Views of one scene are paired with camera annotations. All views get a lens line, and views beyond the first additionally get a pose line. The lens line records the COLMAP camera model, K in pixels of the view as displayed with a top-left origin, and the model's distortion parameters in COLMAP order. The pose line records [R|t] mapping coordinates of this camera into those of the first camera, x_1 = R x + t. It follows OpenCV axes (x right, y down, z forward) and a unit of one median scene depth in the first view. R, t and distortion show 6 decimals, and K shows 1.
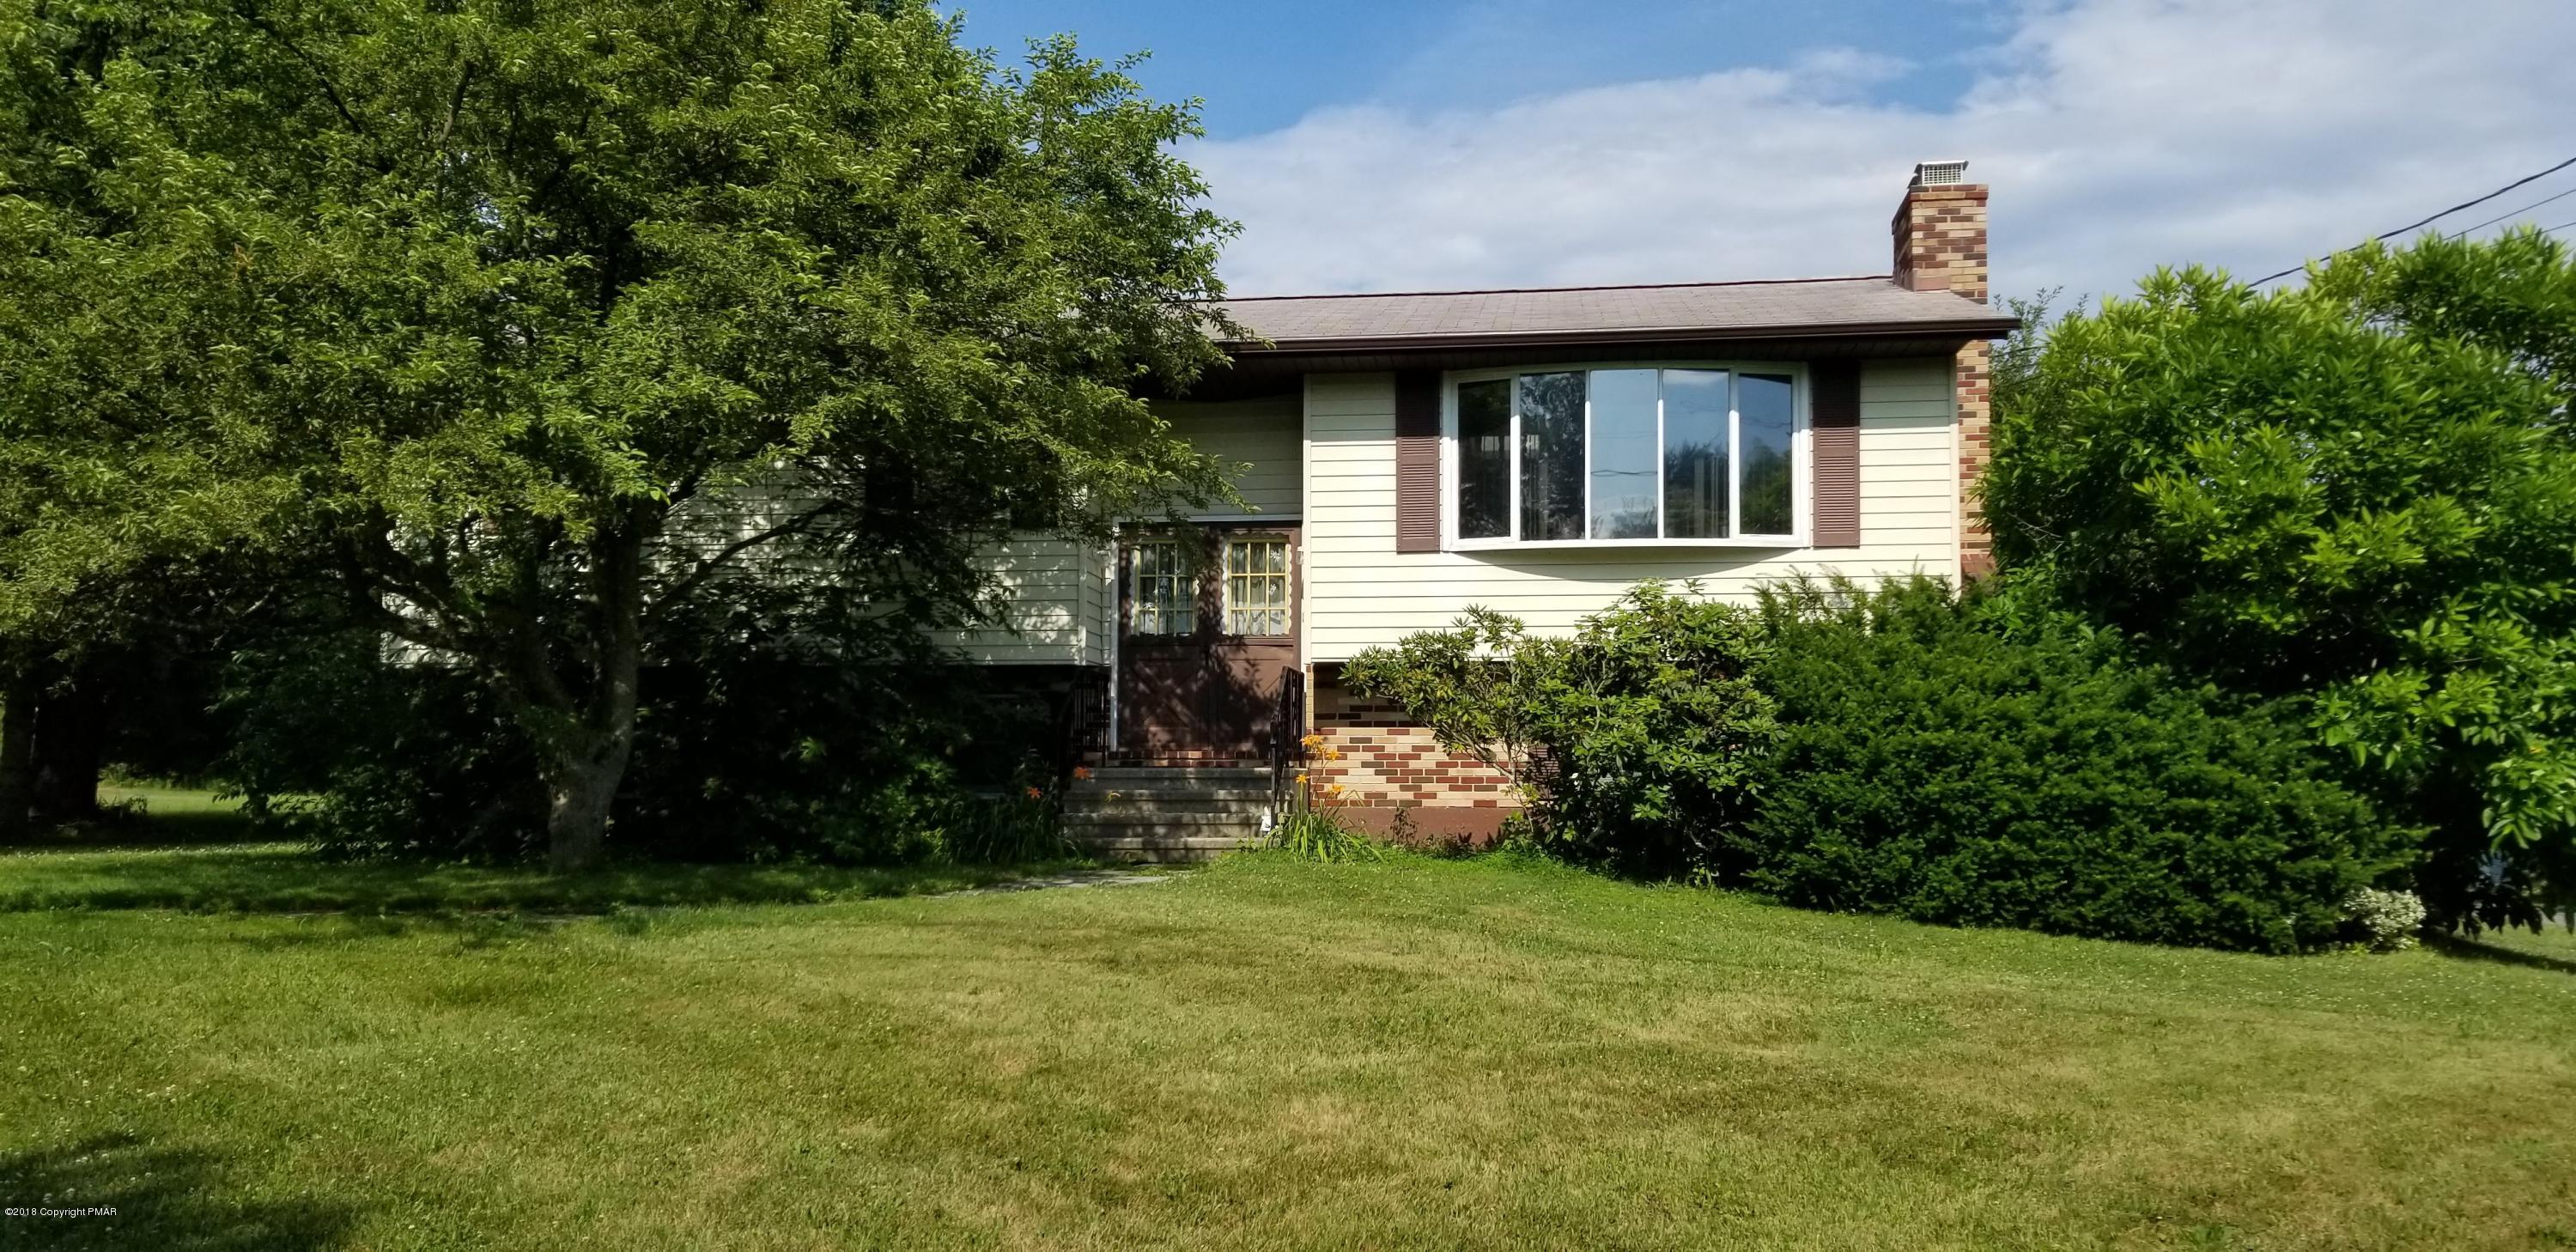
lens RADIAL K [[1958.0, 0, 1273.9], [0, 1958.0, 657.5], [0, 0, 1]] dist [0.111606, -0.194073]
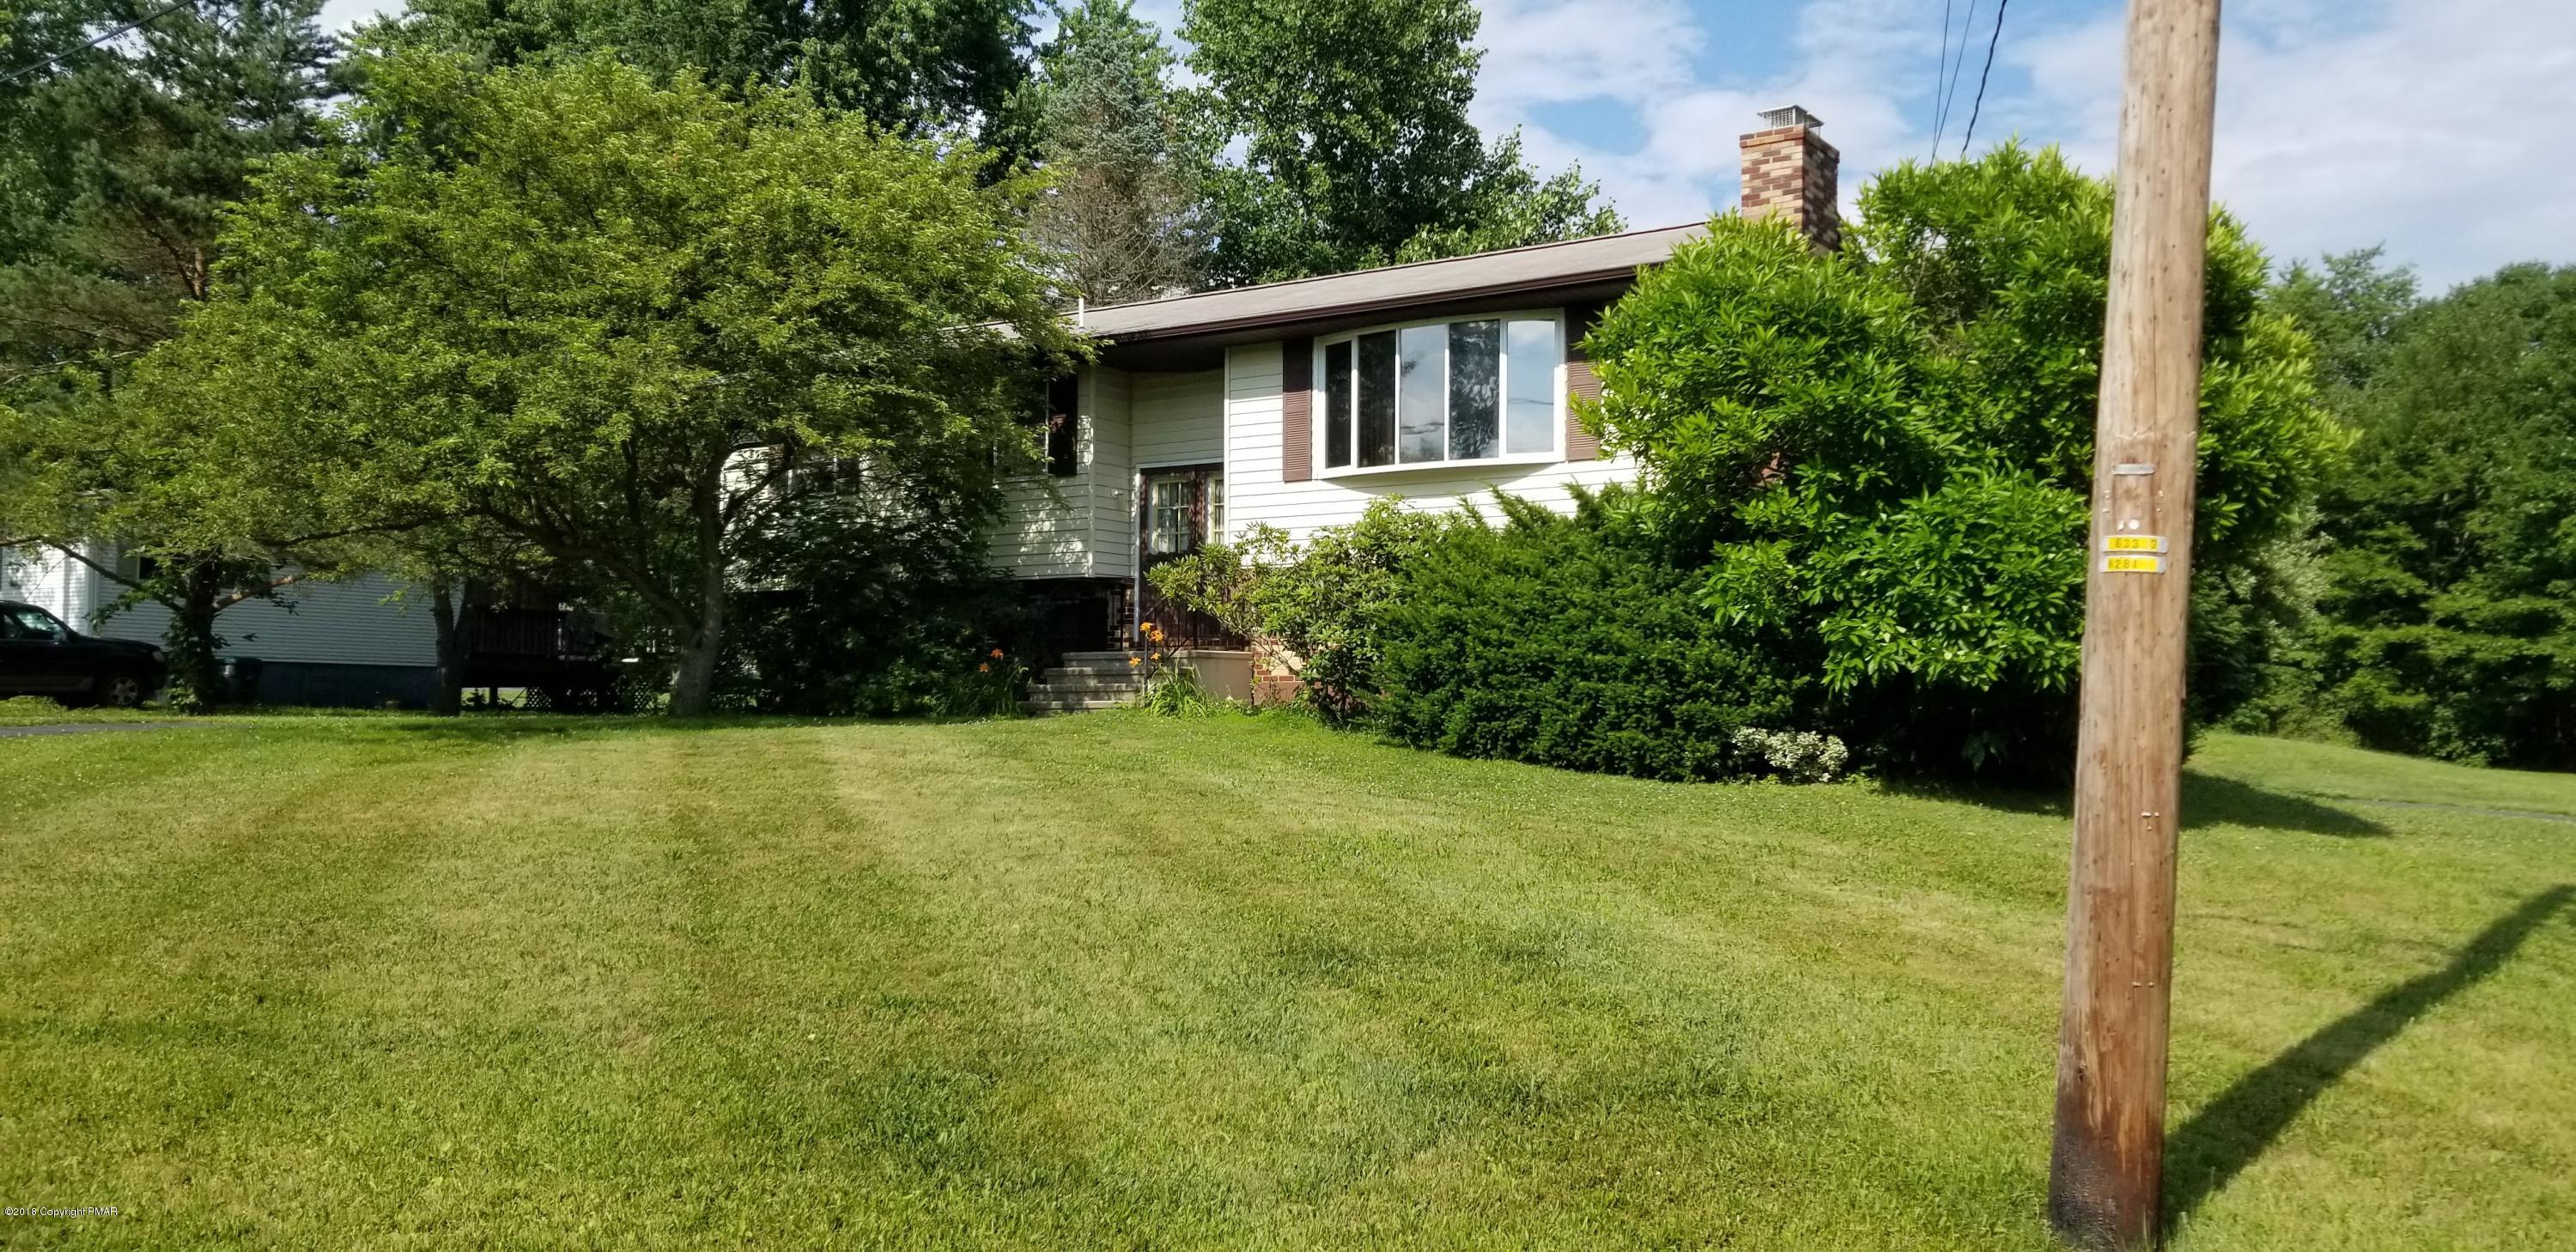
lens RADIAL K [[1948.6, 0, 1322.5], [0, 1948.6, 631.6], [0, 0, 1]] dist [0.133876, -0.245890]
pose [[0.902457, -0.017819, -0.430412, 0.635214], [0.027770, 0.999472, 0.016849, 0.023295], [0.429885, -0.027159, 0.902475, -0.142598]]
